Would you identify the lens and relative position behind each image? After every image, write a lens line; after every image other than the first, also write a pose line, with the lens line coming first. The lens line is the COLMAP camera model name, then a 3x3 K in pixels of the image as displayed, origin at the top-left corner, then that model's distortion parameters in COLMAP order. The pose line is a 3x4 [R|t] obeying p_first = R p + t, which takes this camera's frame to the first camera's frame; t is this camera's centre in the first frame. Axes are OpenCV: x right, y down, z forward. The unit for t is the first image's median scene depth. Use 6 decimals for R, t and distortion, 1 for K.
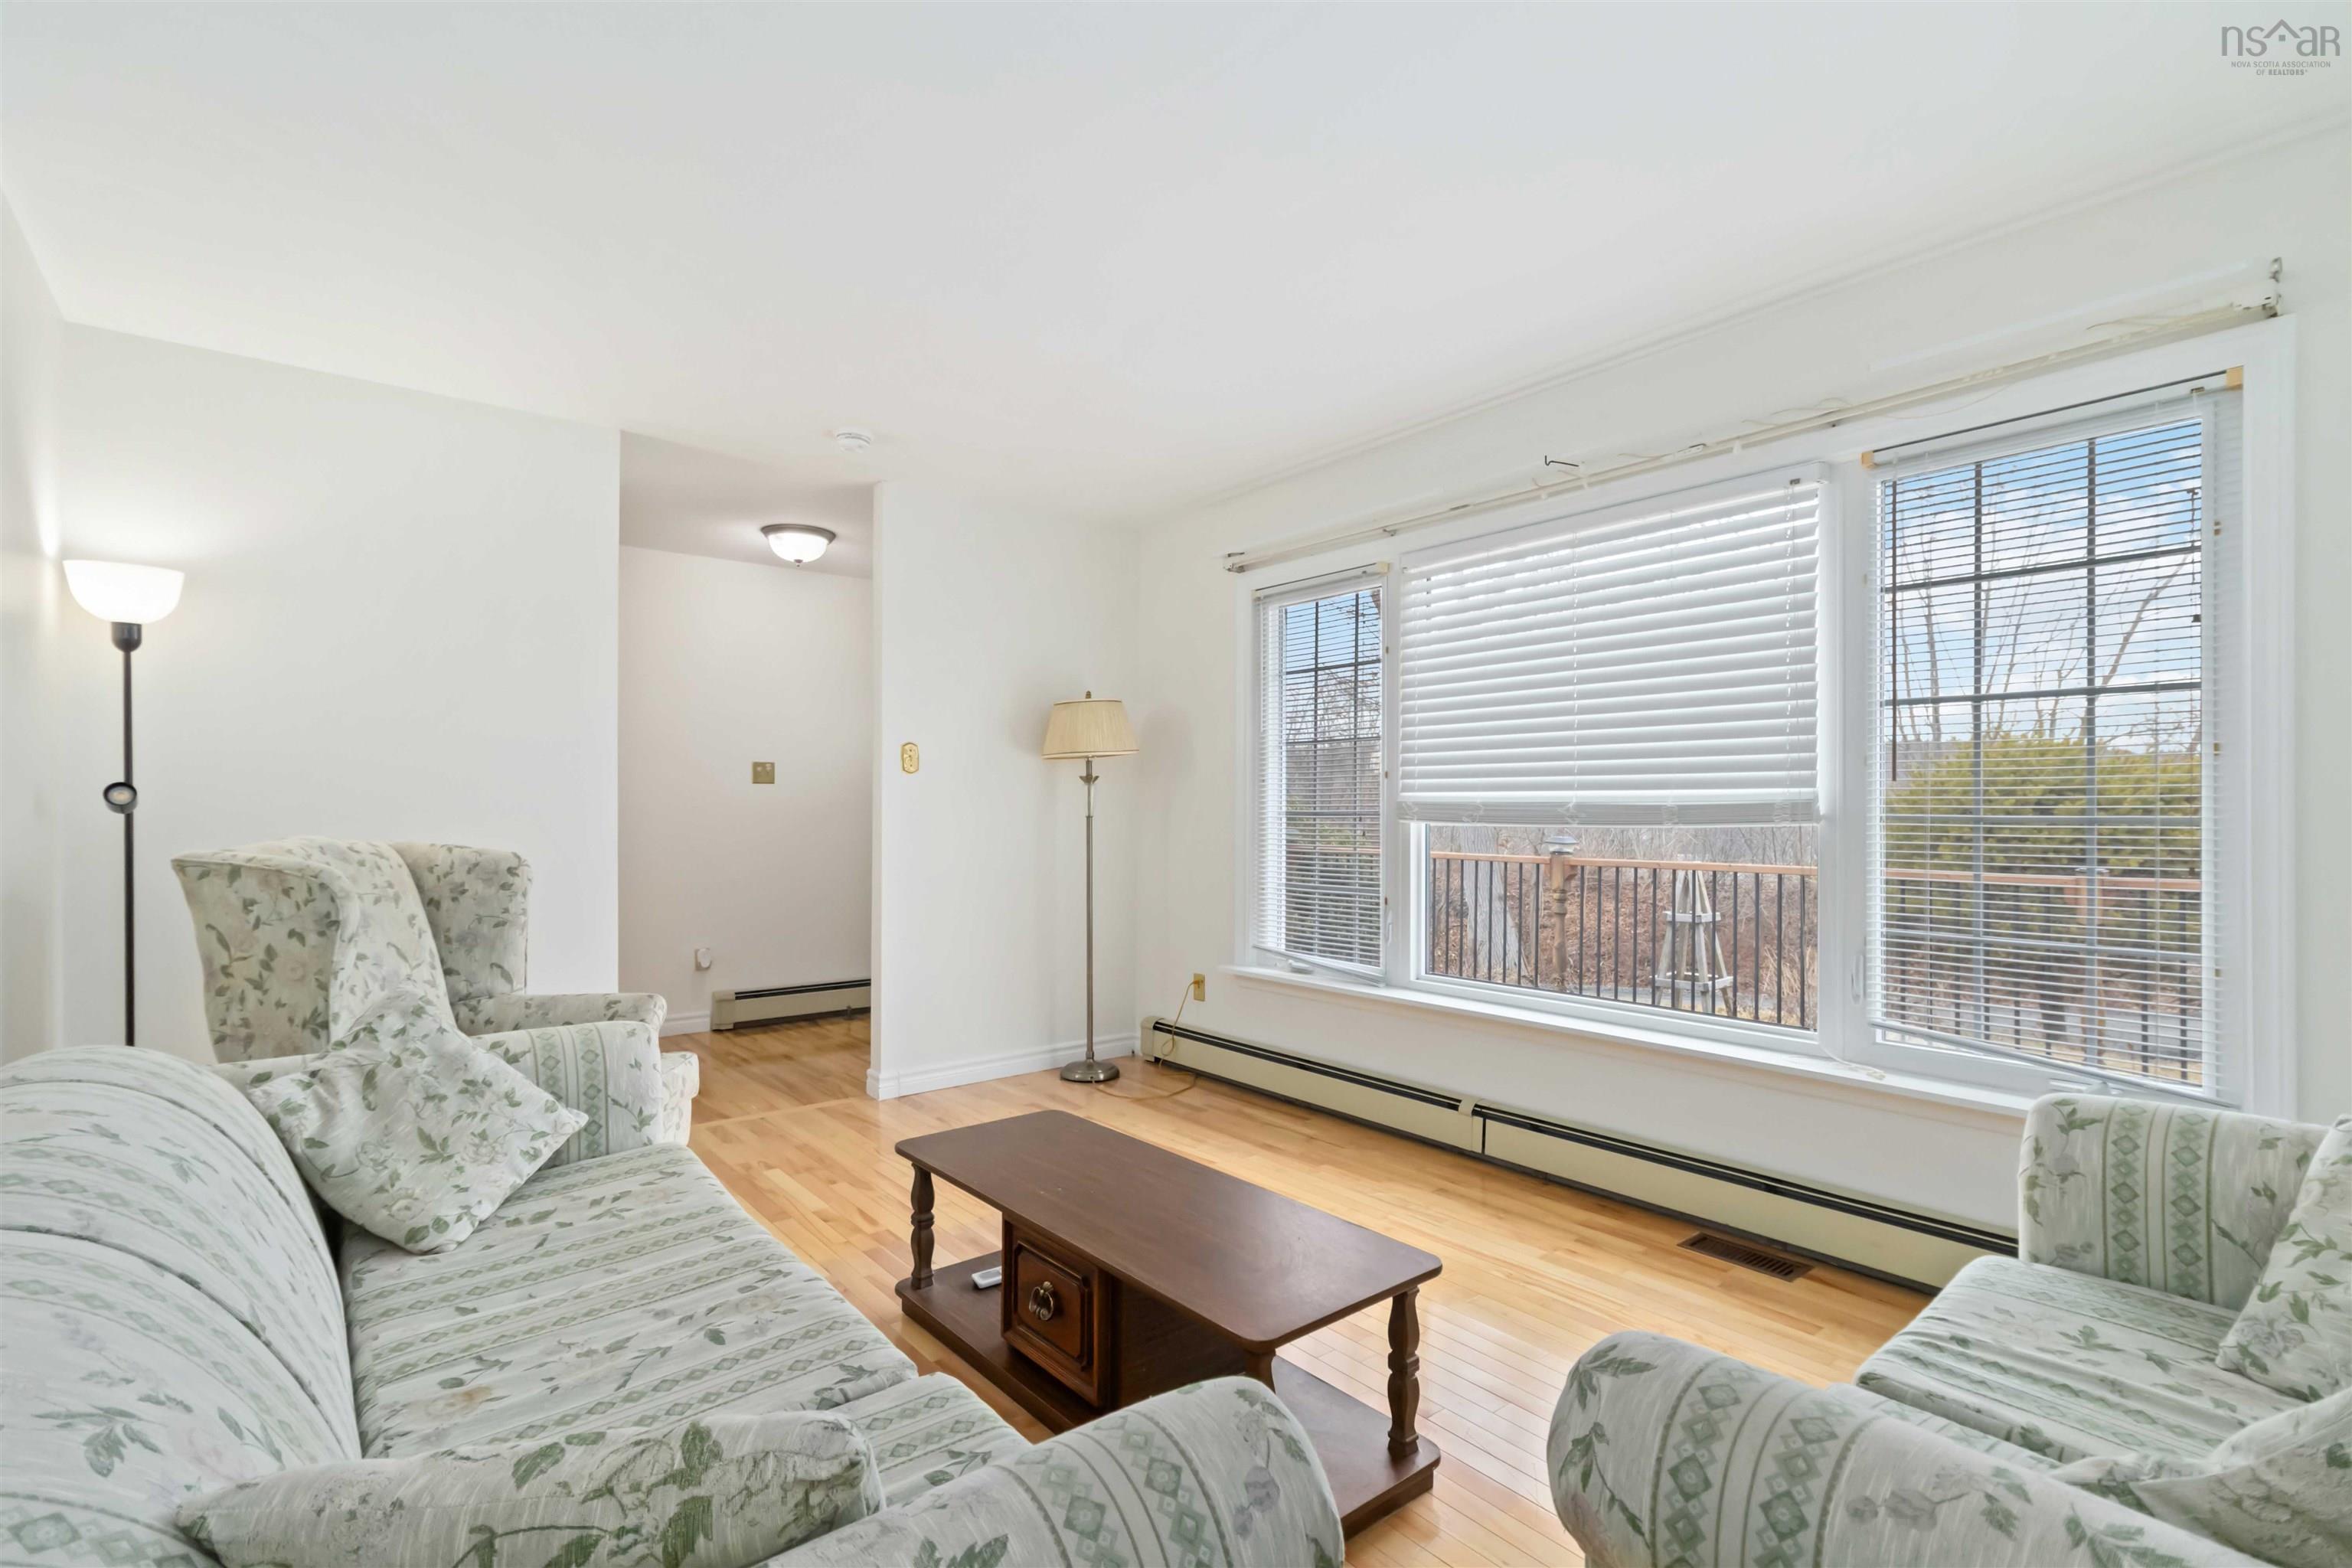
lens RADIAL K [[1089.6, 0, 1179.1], [0, 1089.6, 804.5], [0, 0, 1]] dist [-0.001031, 0.000200]
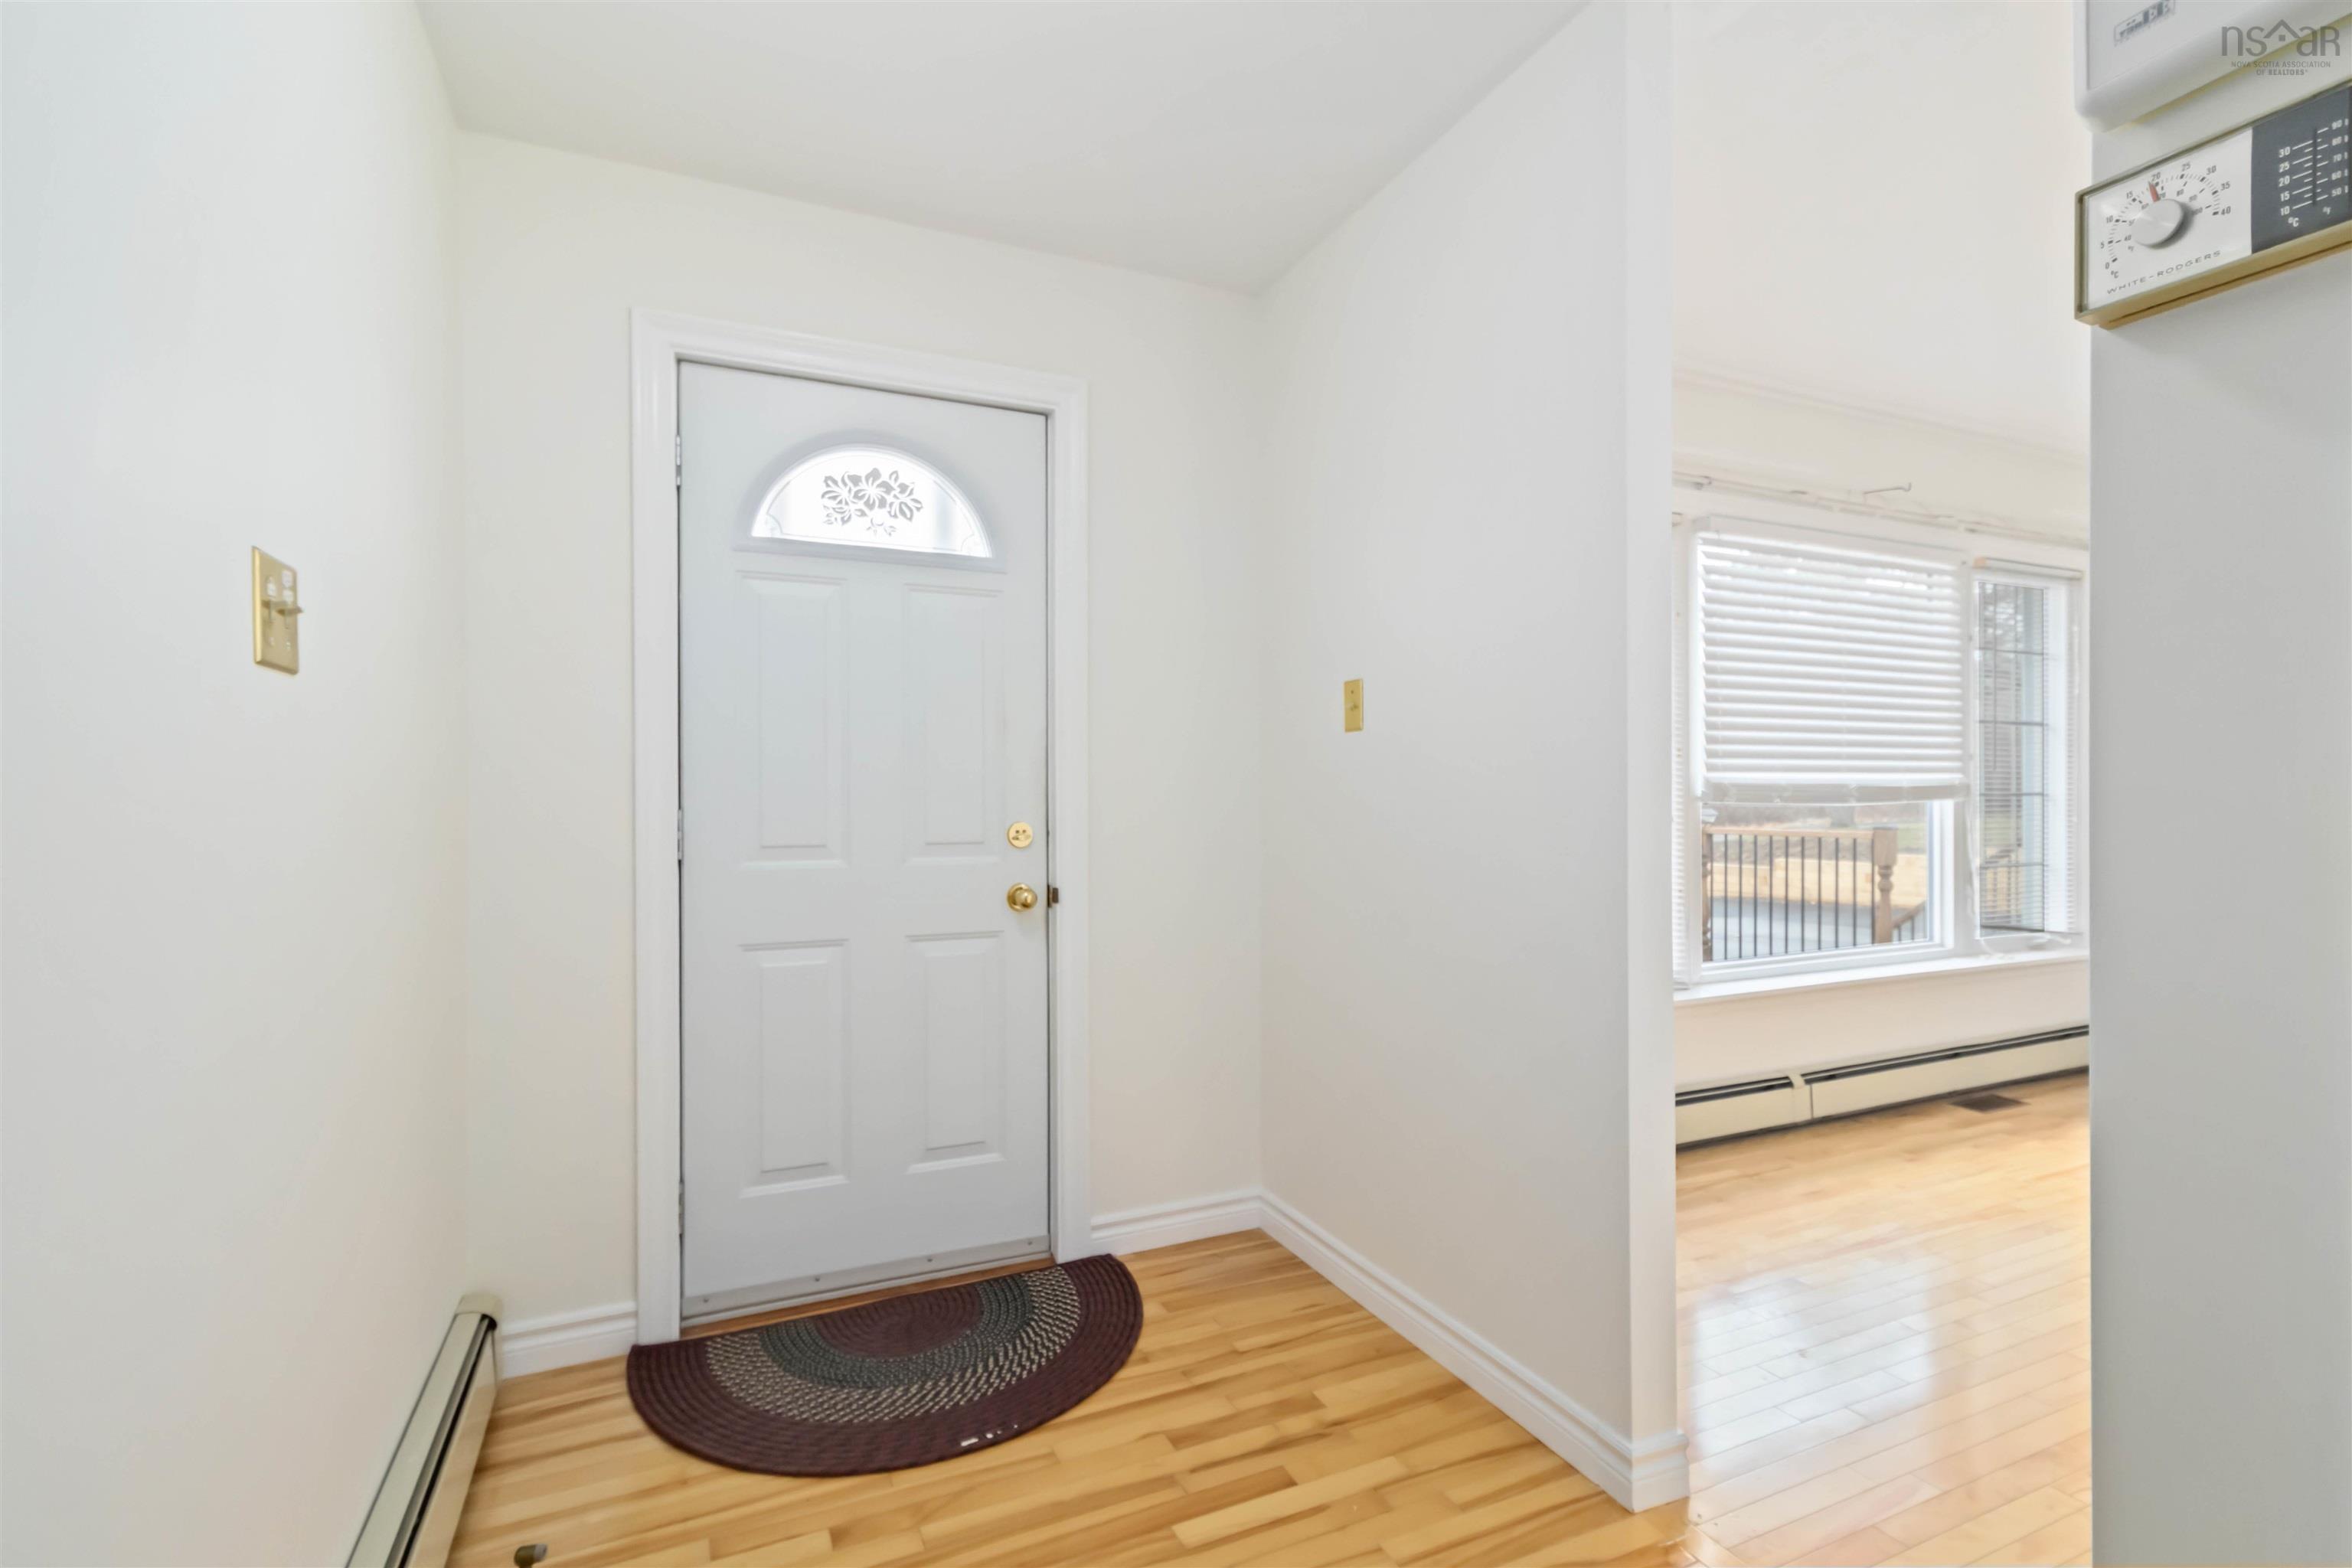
lens RADIAL K [[1089.6, 0, 1183.3], [0, 1089.6, 772.9], [0, 0, 1]] dist [-0.001031, 0.000200]
pose [[0.242504, -0.003246, 0.970145, -0.881697], [-0.011632, 0.999913, 0.006253, -0.011887], [-0.970081, -0.012801, 0.242445, 1.331070]]
